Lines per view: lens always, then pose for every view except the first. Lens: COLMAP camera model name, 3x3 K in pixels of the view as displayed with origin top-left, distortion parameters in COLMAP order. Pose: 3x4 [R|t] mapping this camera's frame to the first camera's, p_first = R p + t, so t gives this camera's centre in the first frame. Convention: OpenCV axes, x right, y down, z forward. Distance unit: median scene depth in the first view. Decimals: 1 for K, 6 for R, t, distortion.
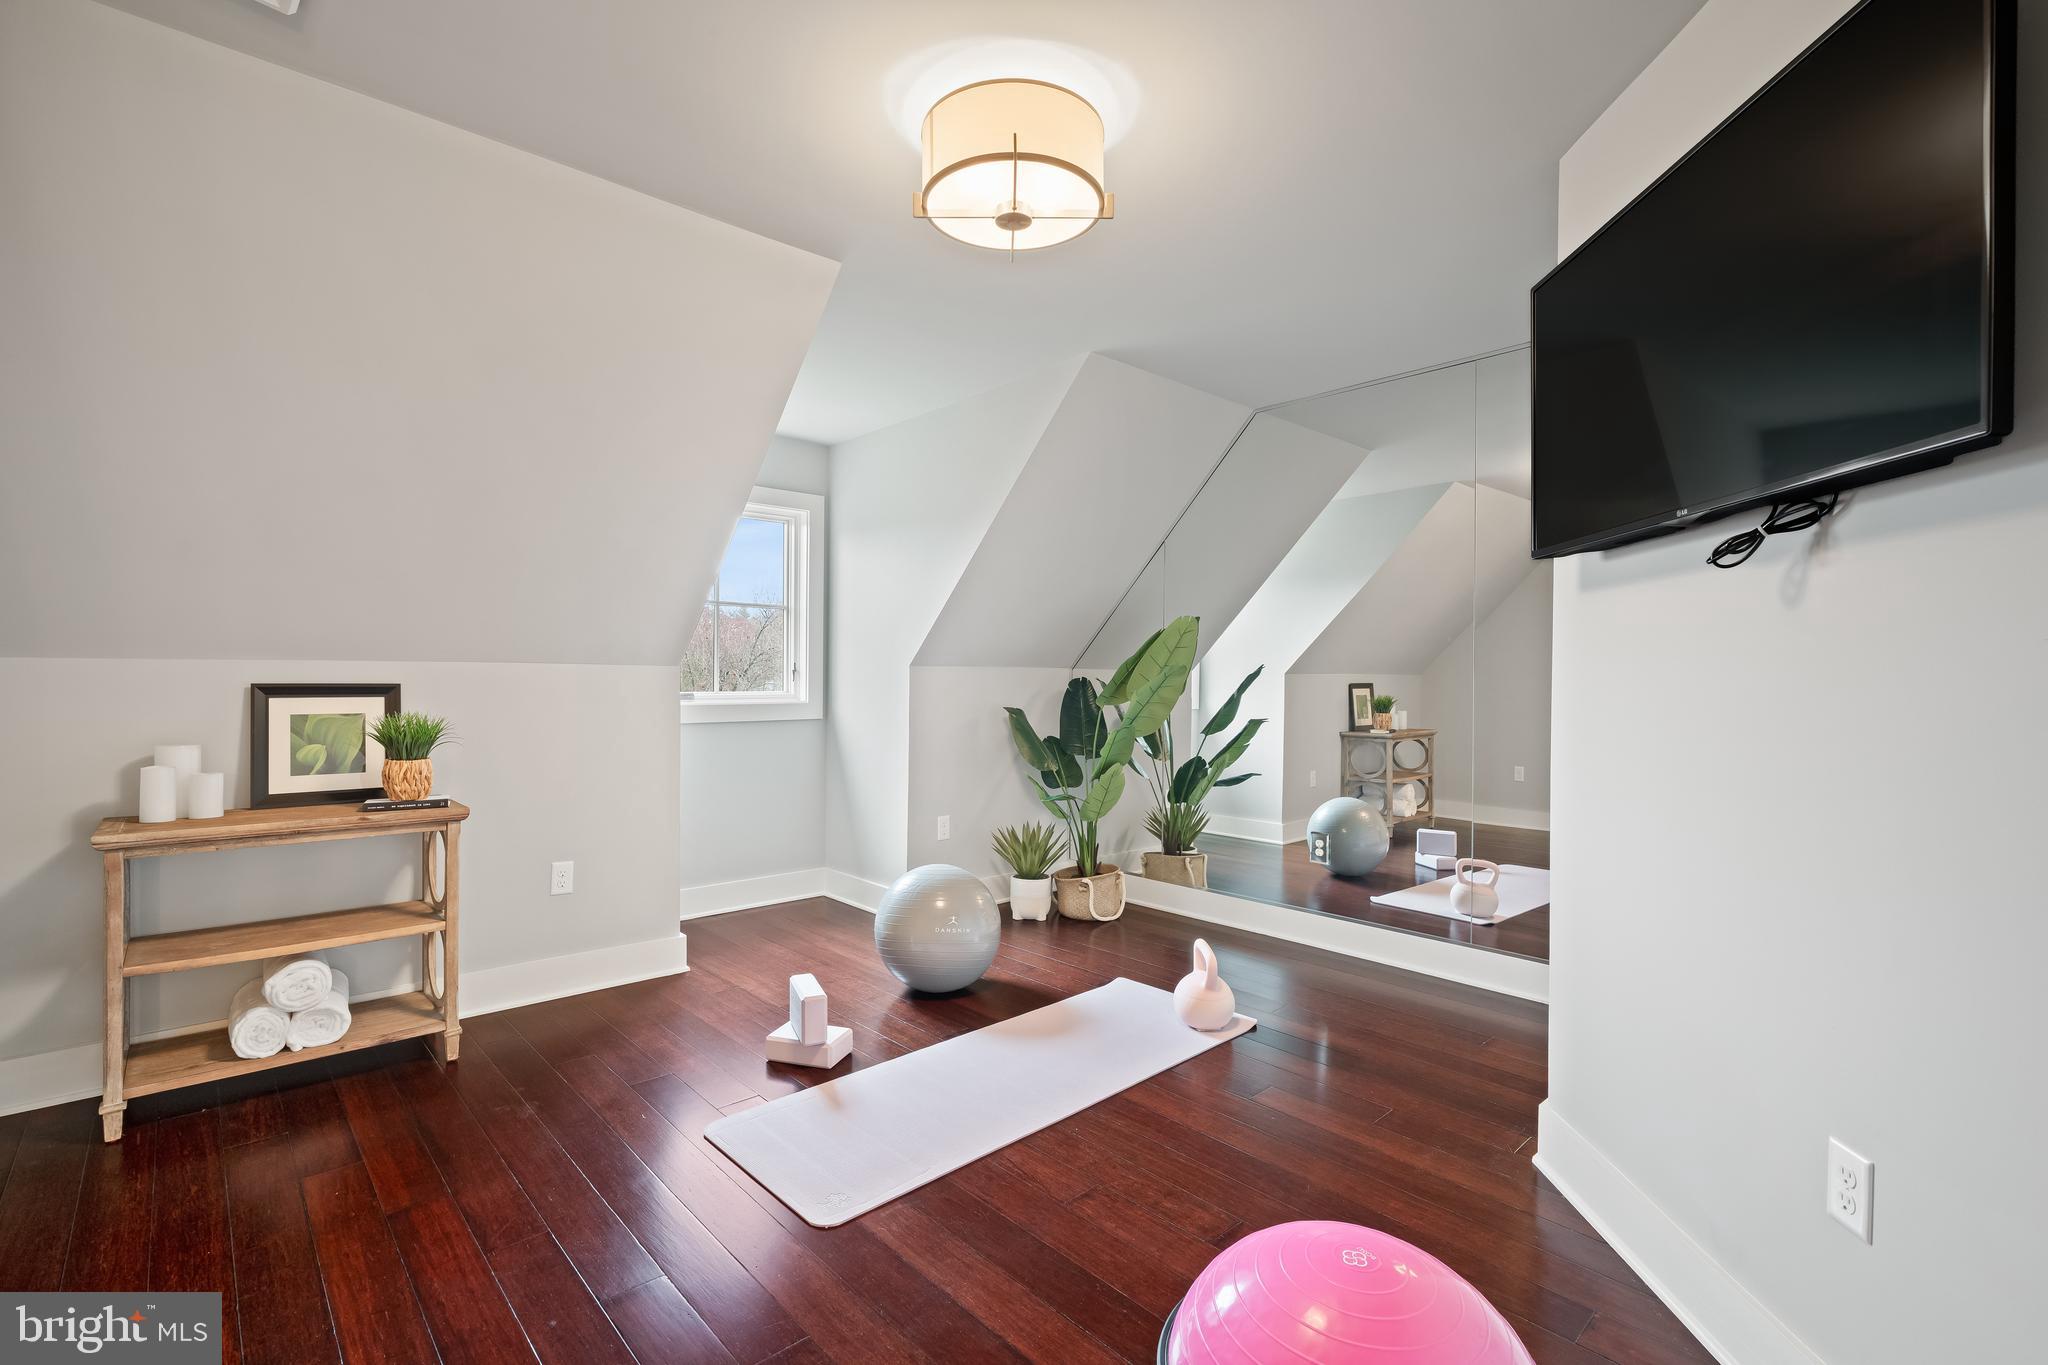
lens RADIAL K [[920.4, 0, 1022.3], [0, 920.4, 680.5], [0, 0, 1]] dist [0.003273, 0.000142]
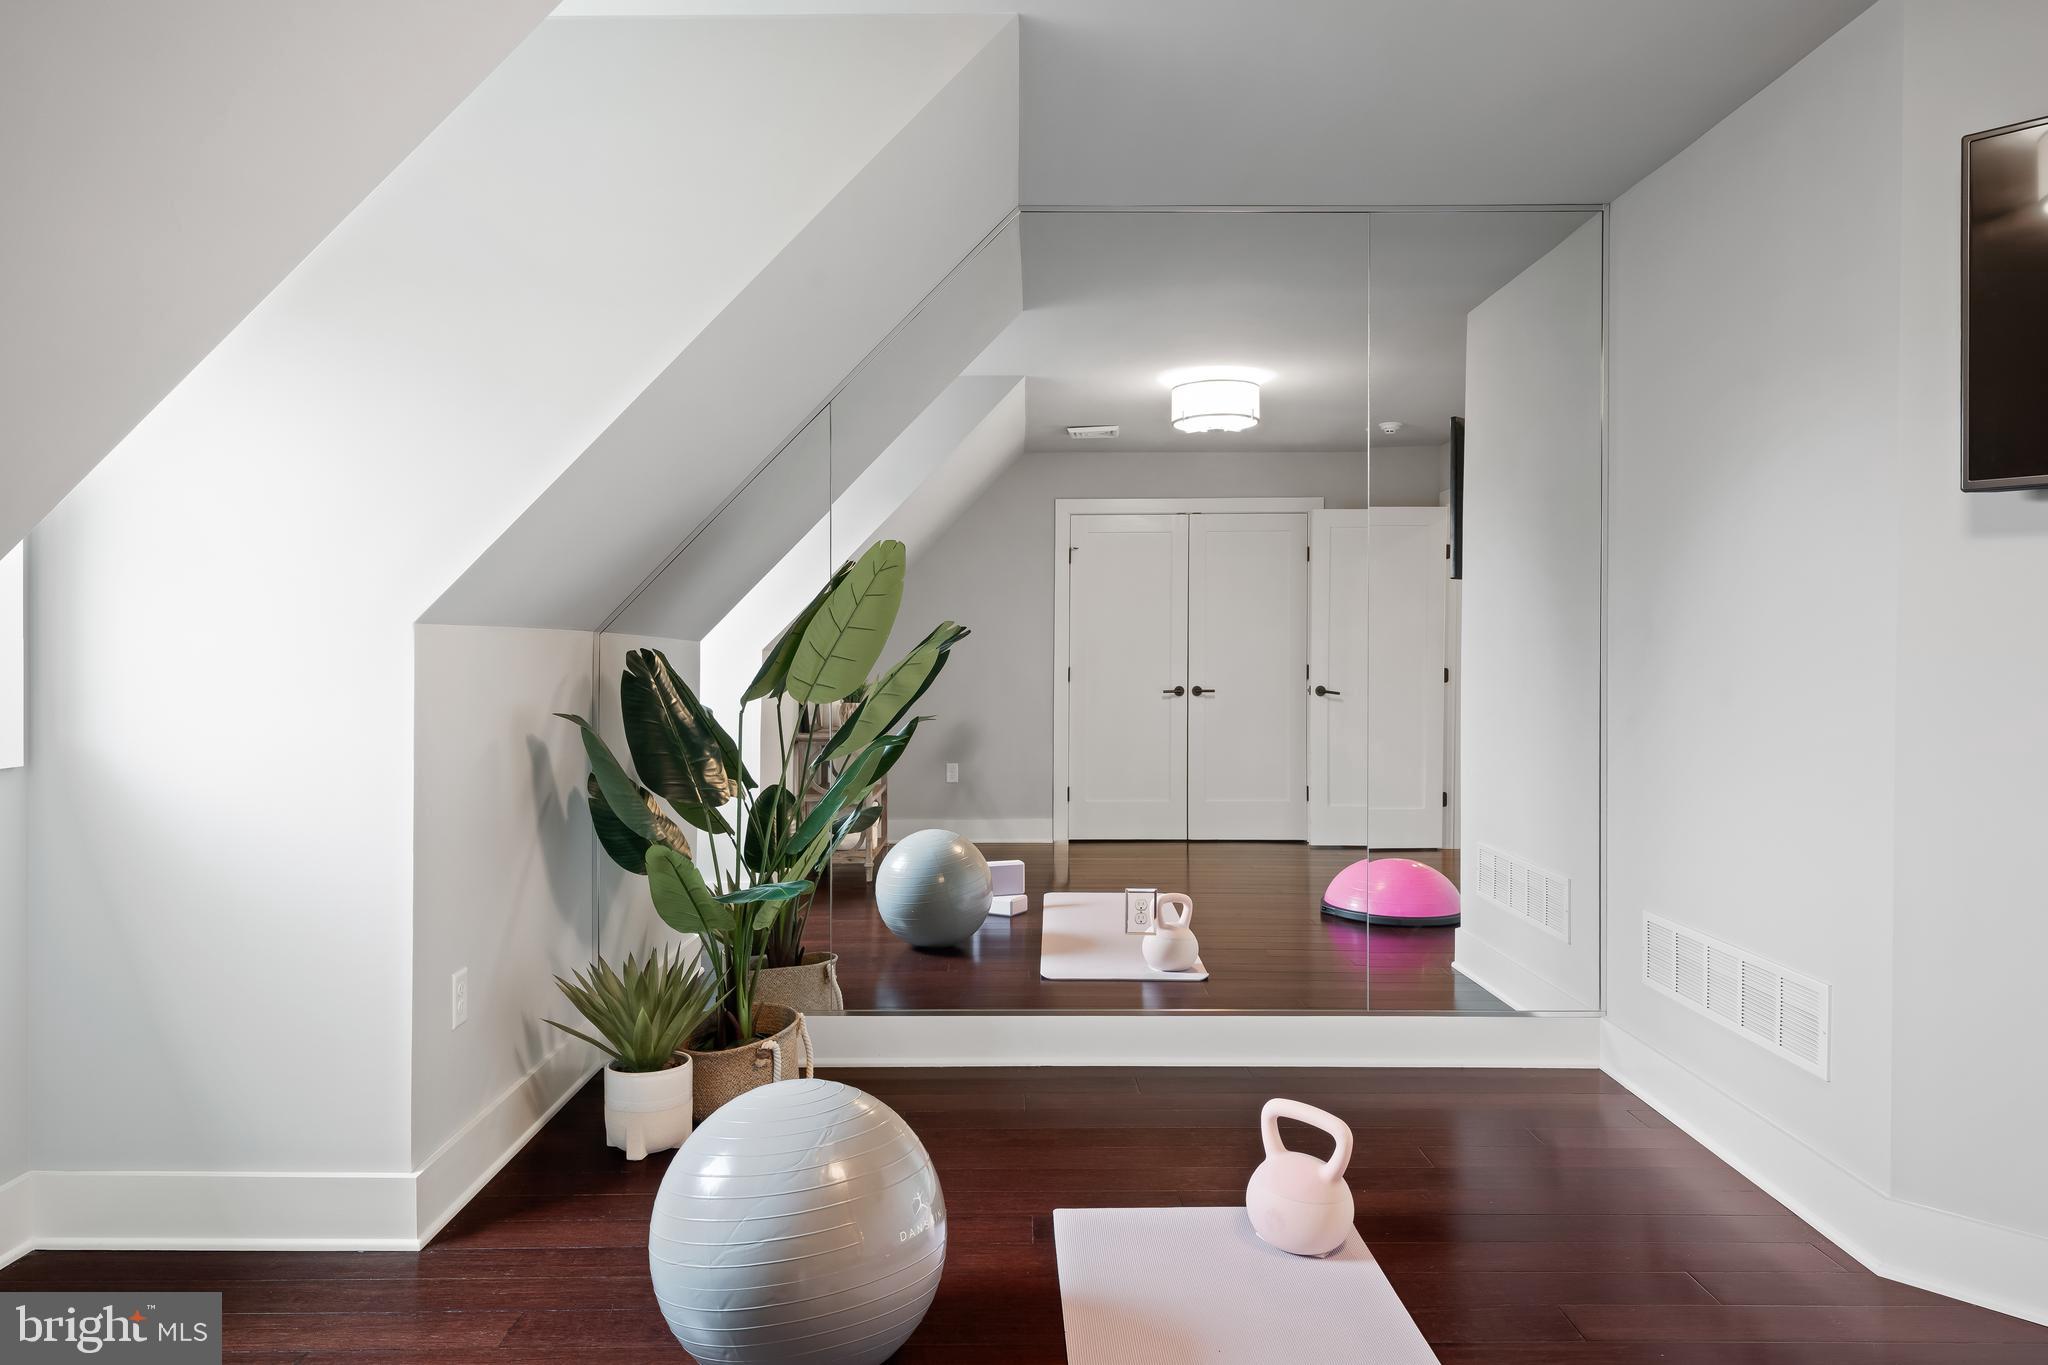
lens RADIAL K [[1291.5, 0, 1022.4], [0, 1291.5, 676.7], [0, 0, 1]] dist [-0.006907, -0.000589]
pose [[0.677815, -0.019205, 0.734981, -0.343466], [0.007233, 0.999785, 0.019455, -0.000678], [-0.735197, -0.007871, 0.677808, 0.389918]]
